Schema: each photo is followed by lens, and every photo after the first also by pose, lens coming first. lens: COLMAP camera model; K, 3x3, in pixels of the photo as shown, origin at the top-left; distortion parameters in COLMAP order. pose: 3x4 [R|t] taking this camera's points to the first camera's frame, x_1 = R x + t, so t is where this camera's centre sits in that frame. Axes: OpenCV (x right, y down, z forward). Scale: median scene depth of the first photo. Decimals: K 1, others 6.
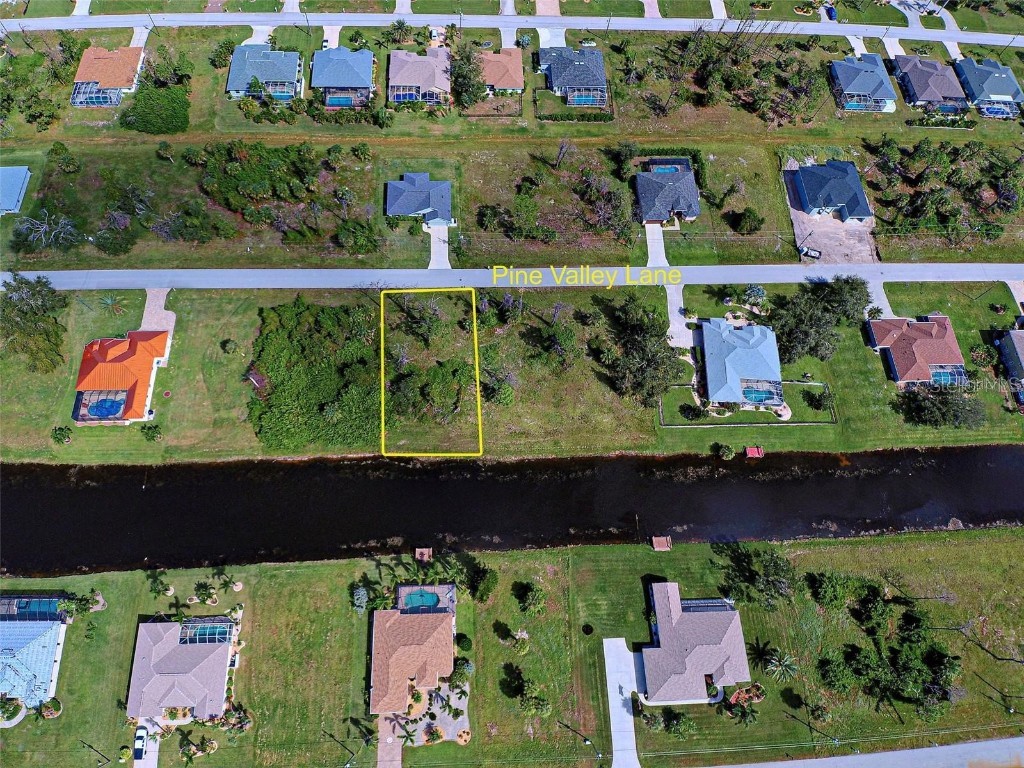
lens RADIAL K [[618.8, 0, 499.4], [0, 618.8, 379.8], [0, 0, 1]] dist [0.085494, -0.120588]
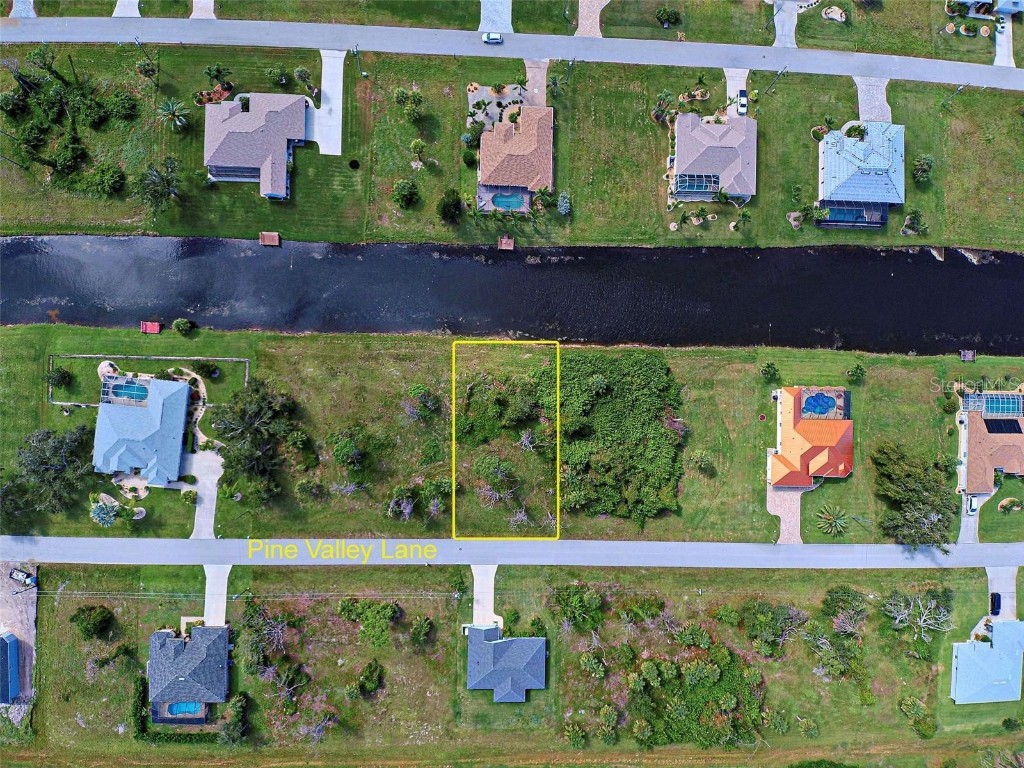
lens RADIAL K [[618.8, 0, 499.4], [0, 618.8, 379.8], [0, 0, 1]] dist [0.085494, -0.120588]
pose [[-0.993748, -0.059596, -0.094405, -0.023150], [0.017177, -0.917154, 0.398163, -0.316659], [-0.110313, 0.394053, 0.912444, 0.124911]]
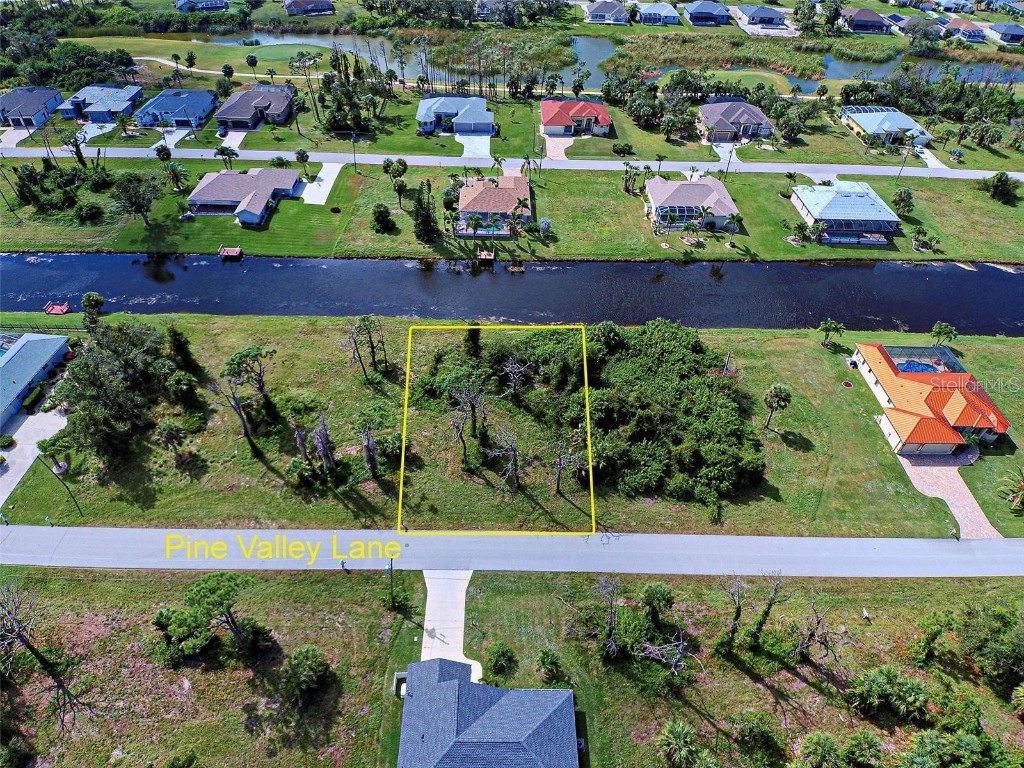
lens RADIAL K [[618.8, 0, 499.4], [0, 618.8, 379.8], [0, 0, 1]] dist [0.085494, -0.120588]
pose [[-0.996872, -0.076982, -0.017878, -0.127539], [0.009996, -0.347223, 0.937729, -0.628654], [-0.078396, 0.934618, 0.346906, 0.772452]]
